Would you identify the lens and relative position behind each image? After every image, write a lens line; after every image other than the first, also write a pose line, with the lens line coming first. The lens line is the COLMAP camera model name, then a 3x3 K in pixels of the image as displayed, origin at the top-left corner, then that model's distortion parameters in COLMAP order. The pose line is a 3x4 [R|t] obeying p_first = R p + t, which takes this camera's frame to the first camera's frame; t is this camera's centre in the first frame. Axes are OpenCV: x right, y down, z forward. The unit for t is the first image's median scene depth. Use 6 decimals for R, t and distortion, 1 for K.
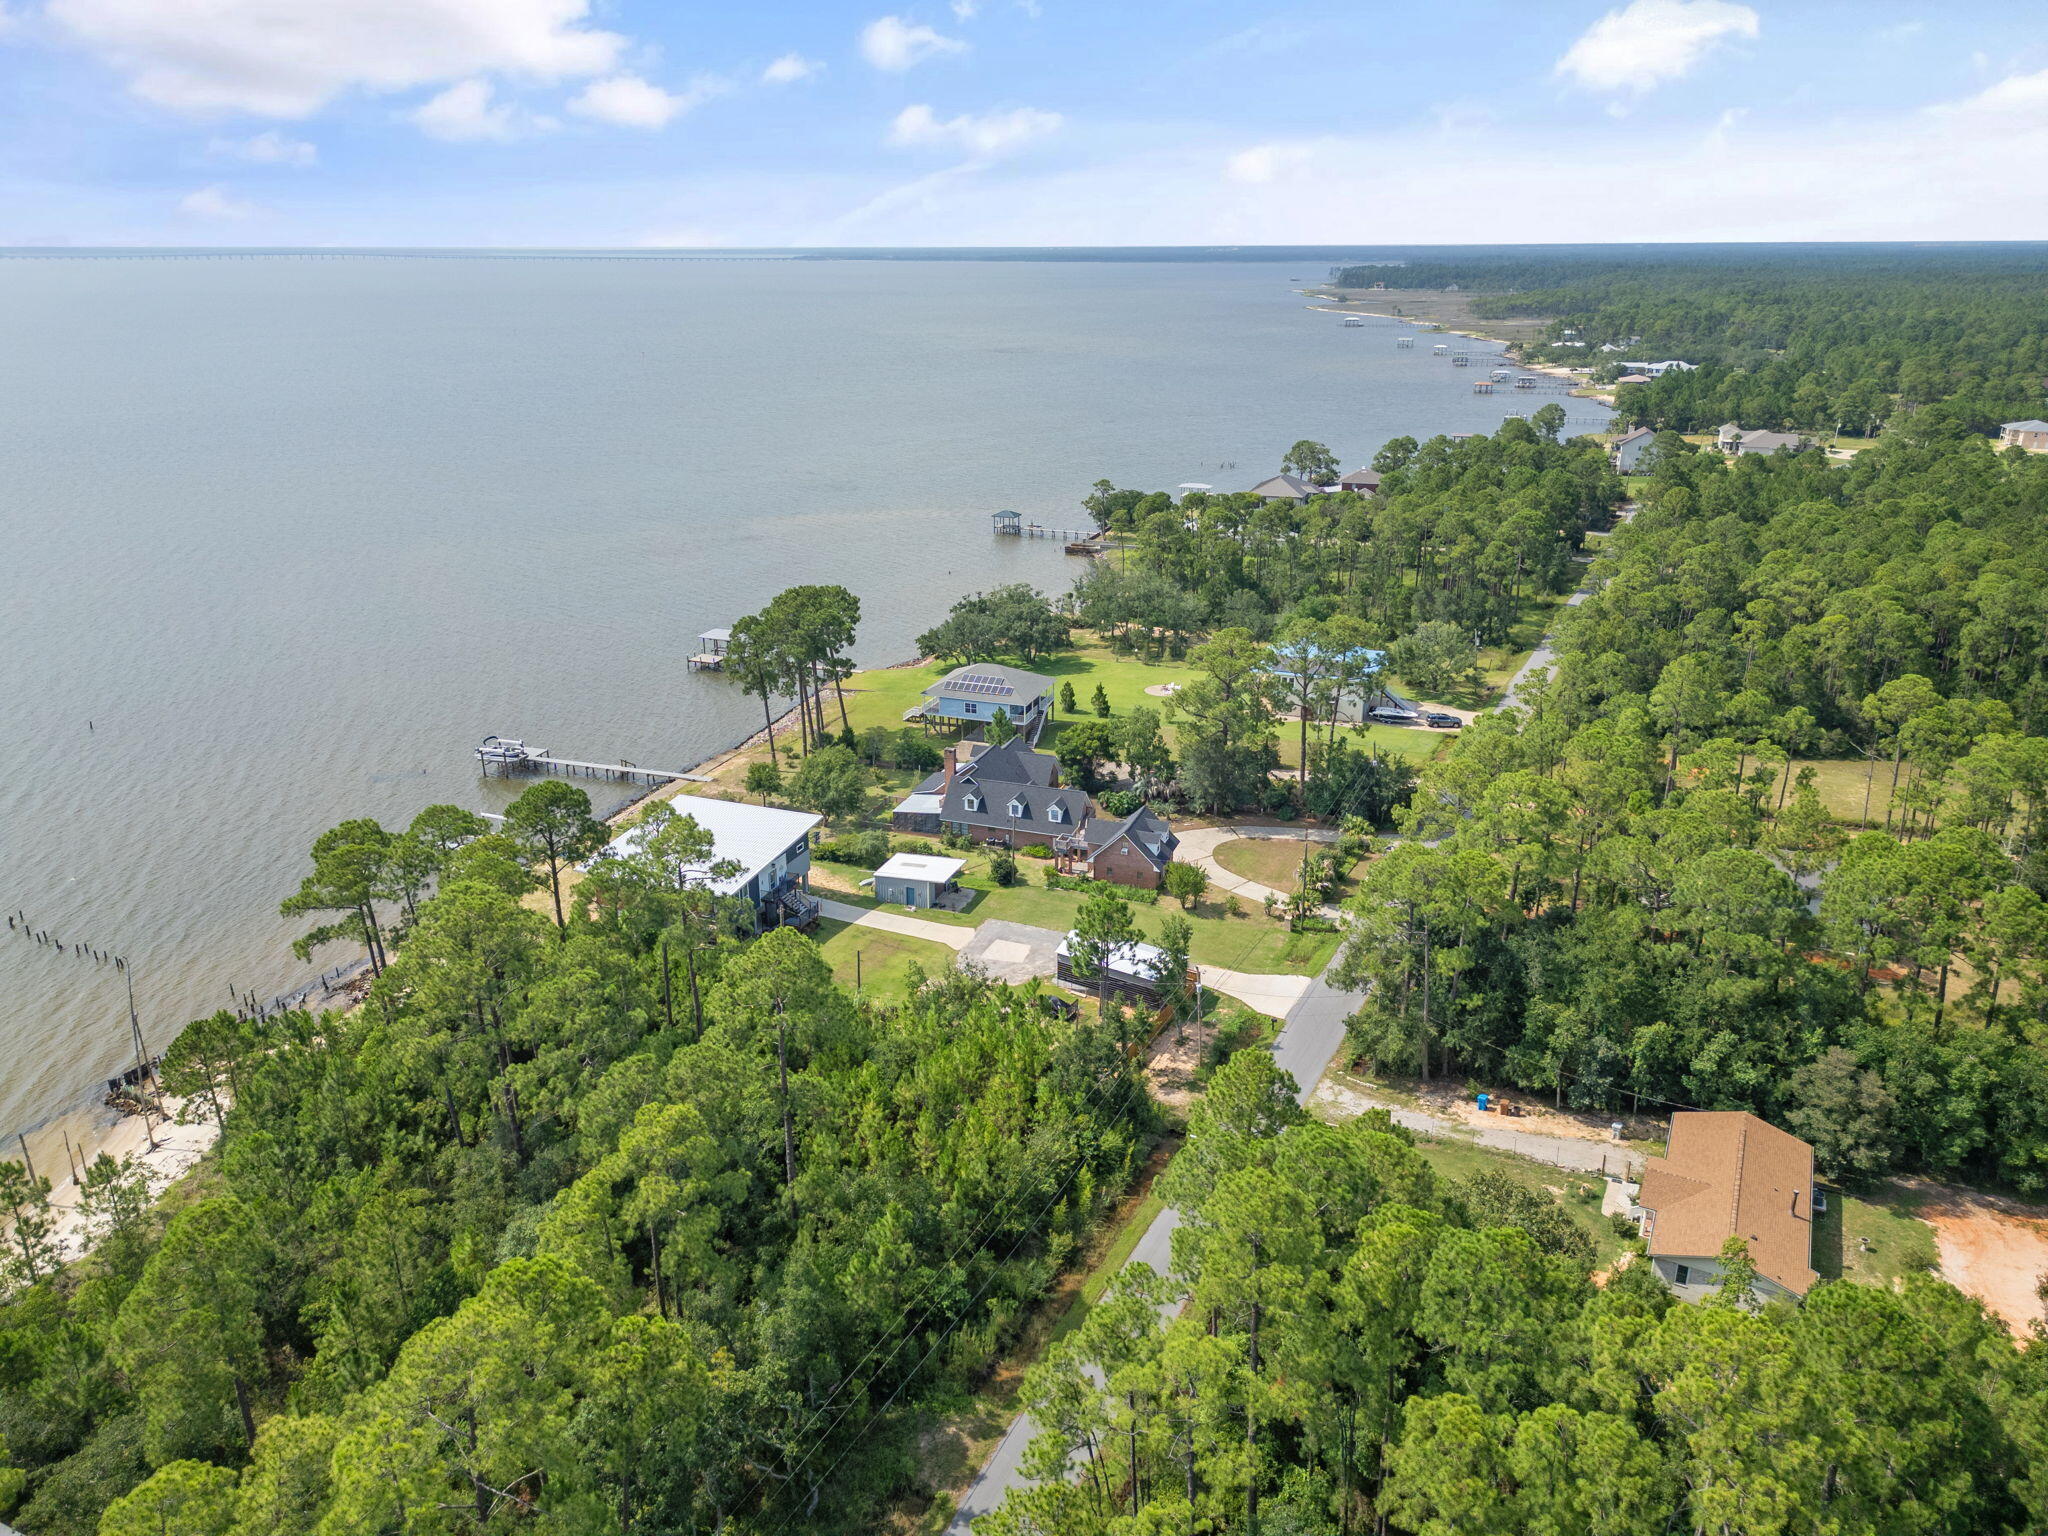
lens RADIAL K [[1427.5, 0, 1024.0], [0, 1427.5, 768.0], [0, 0, 1]] dist [0.079610, -0.086752]
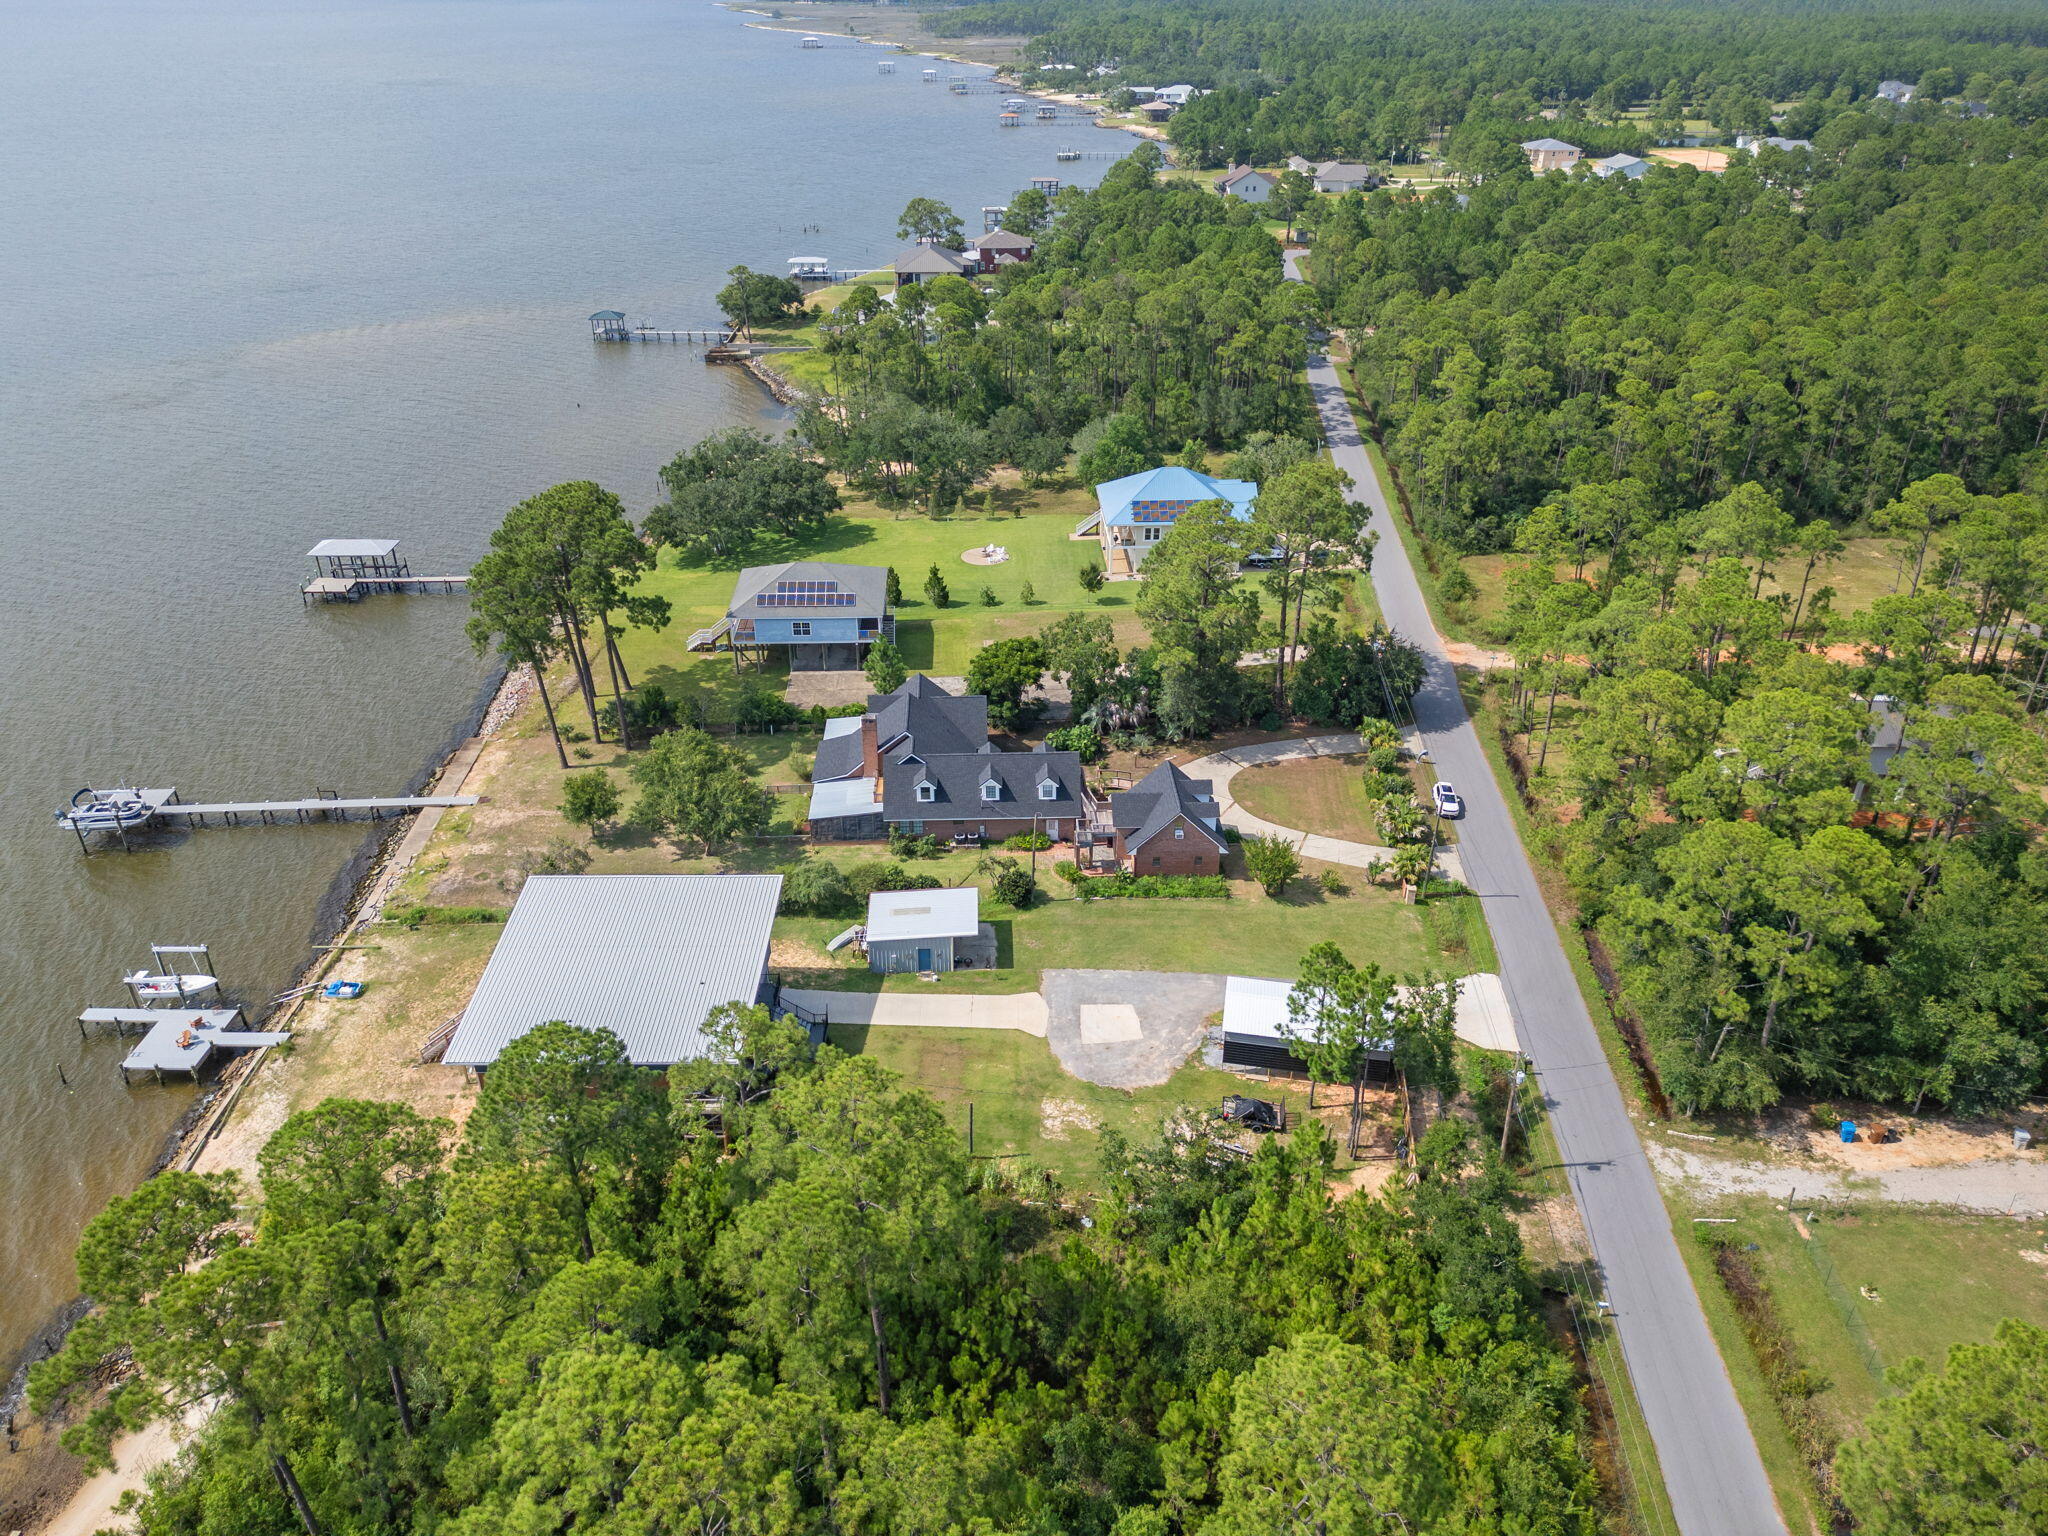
lens RADIAL K [[1427.5, 0, 1024.0], [0, 1427.5, 768.0], [0, 0, 1]] dist [0.079610, -0.086752]
pose [[0.928287, -0.179862, 0.325475, -0.172597], [0.123805, 0.974798, 0.185581, -0.088603], [-0.350651, -0.131977, 0.927160, 0.242643]]
